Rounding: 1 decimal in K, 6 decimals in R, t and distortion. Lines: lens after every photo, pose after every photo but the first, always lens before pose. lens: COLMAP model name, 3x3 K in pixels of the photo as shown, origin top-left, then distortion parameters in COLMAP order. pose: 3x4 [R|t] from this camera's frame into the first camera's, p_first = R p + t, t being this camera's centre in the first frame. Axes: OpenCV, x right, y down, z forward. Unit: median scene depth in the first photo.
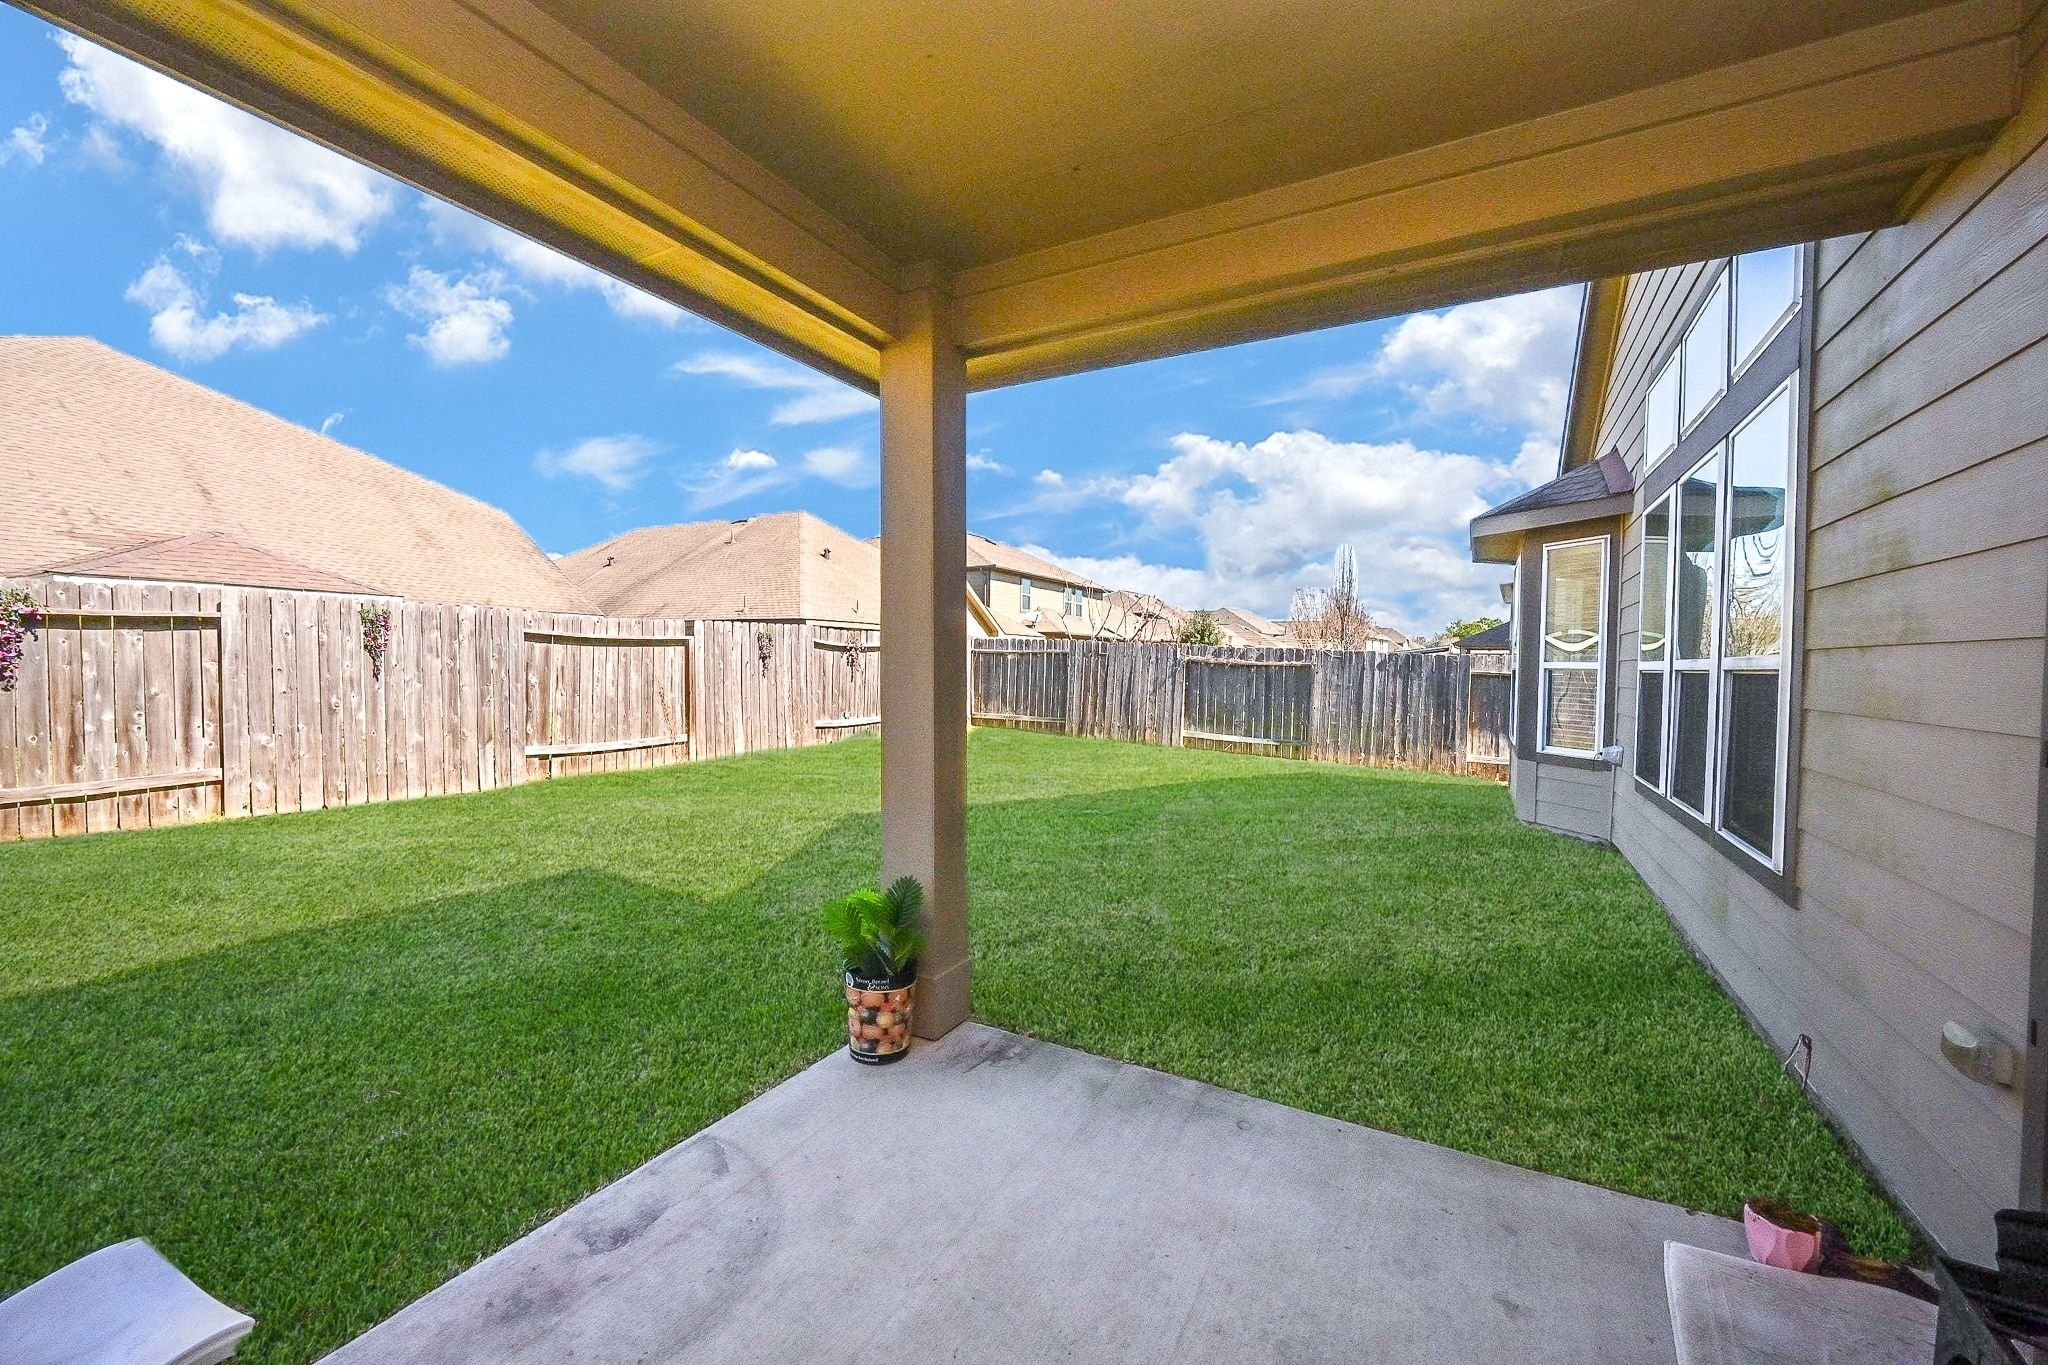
lens RADIAL K [[817.8, 0, 1019.8], [0, 817.8, 687.0], [0, 0, 1]] dist [-0.000946, 0.000482]
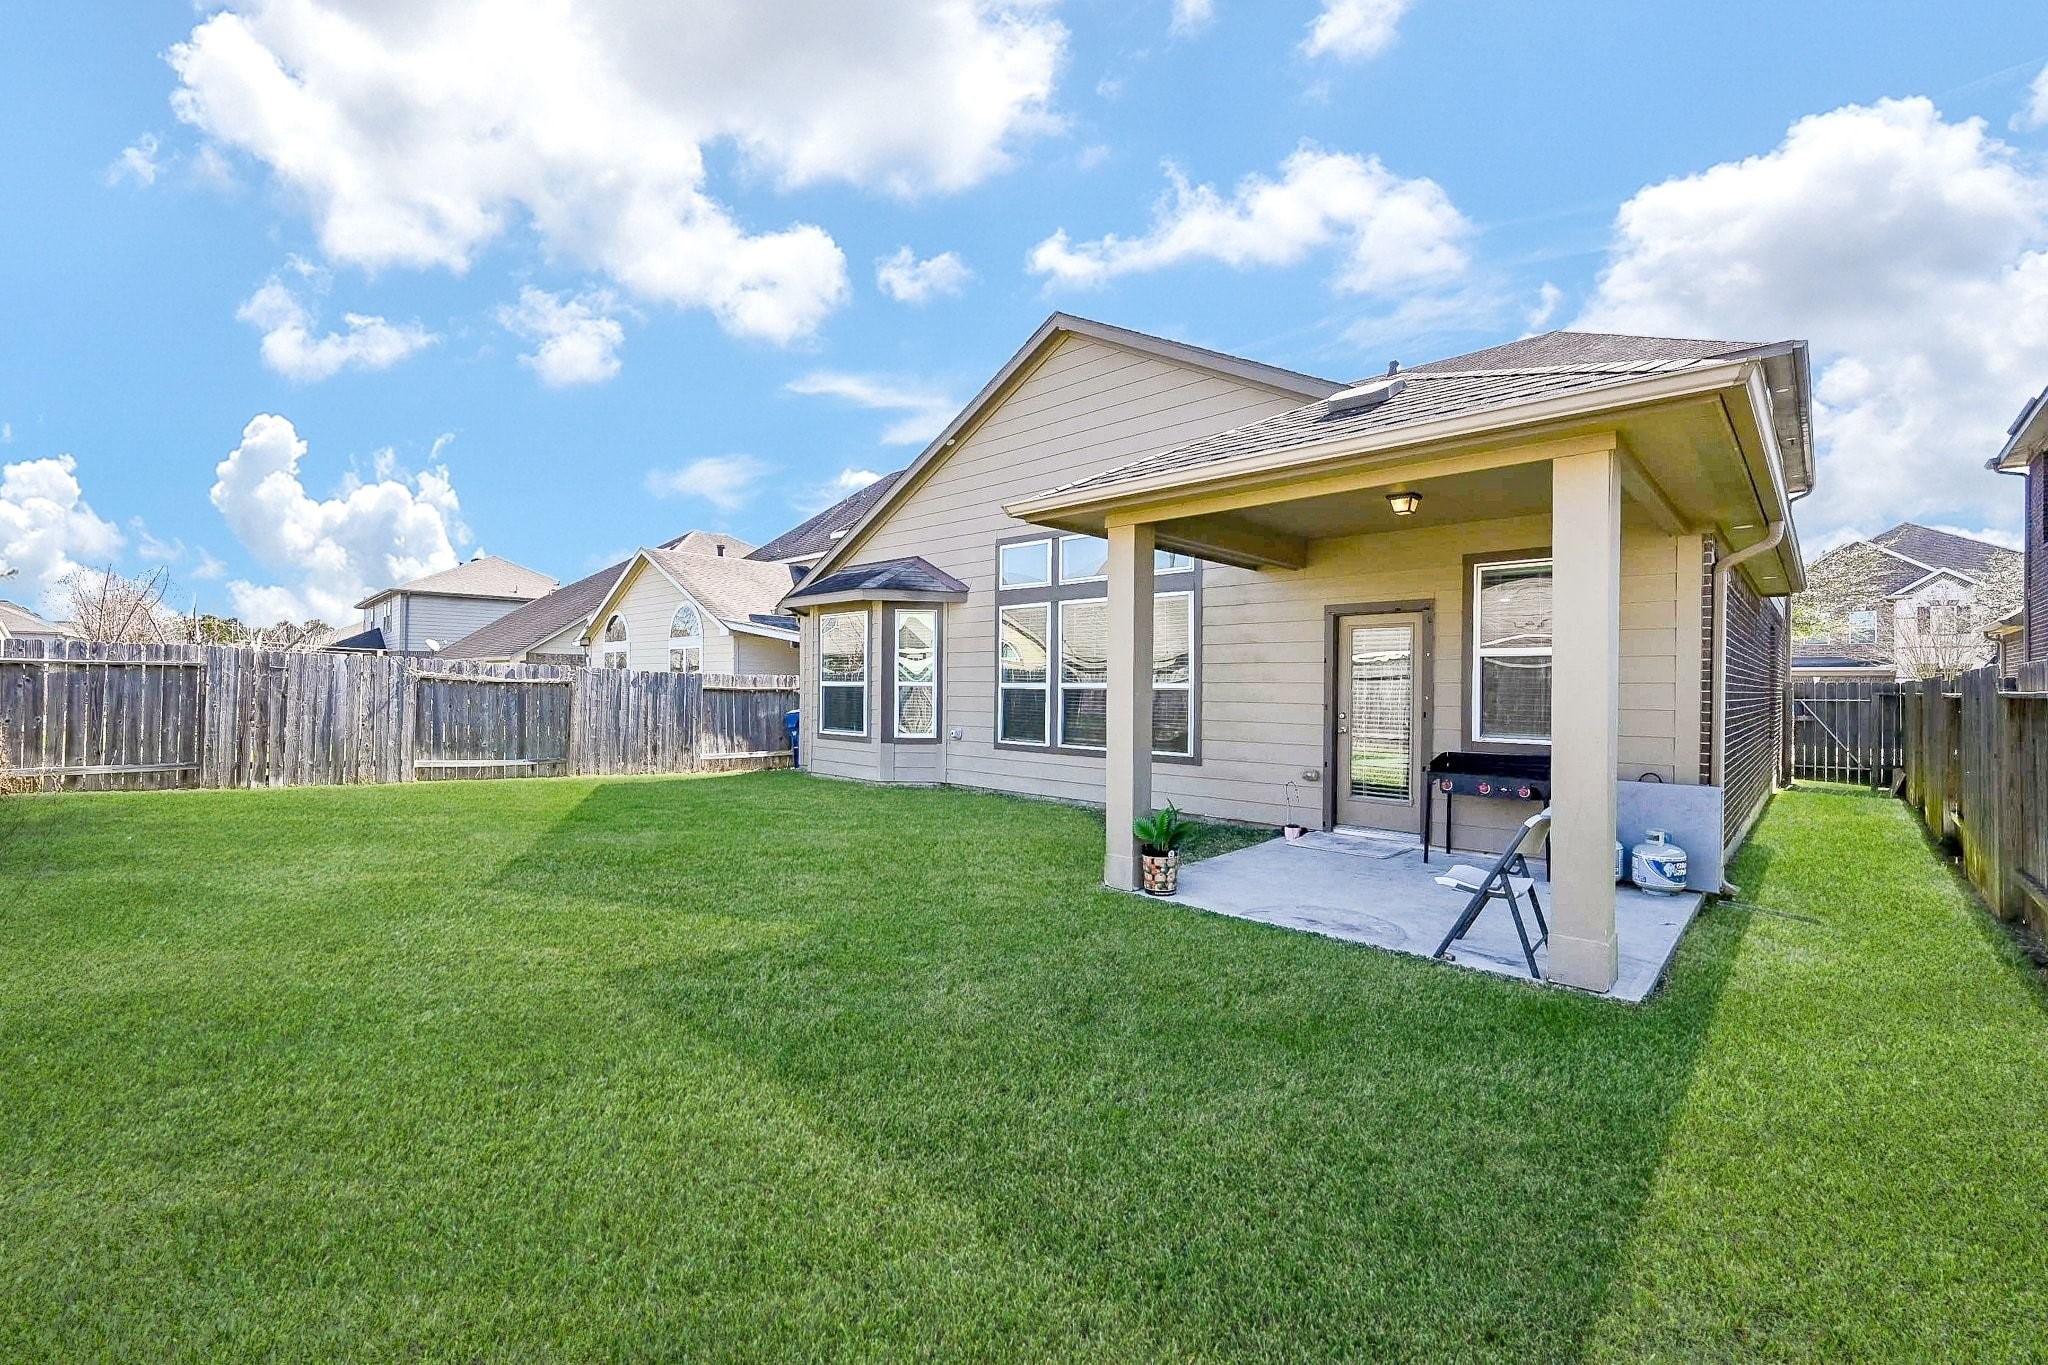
lens RADIAL K [[817.8, 0, 1019.8], [0, 817.8, 687.0], [0, 0, 1]] dist [-0.000946, 0.000482]
pose [[0.257500, -0.012330, 0.966200, -0.490118], [0.023592, 0.999701, 0.006470, -0.014317], [-0.965990, 0.021129, 0.257713, 0.187203]]
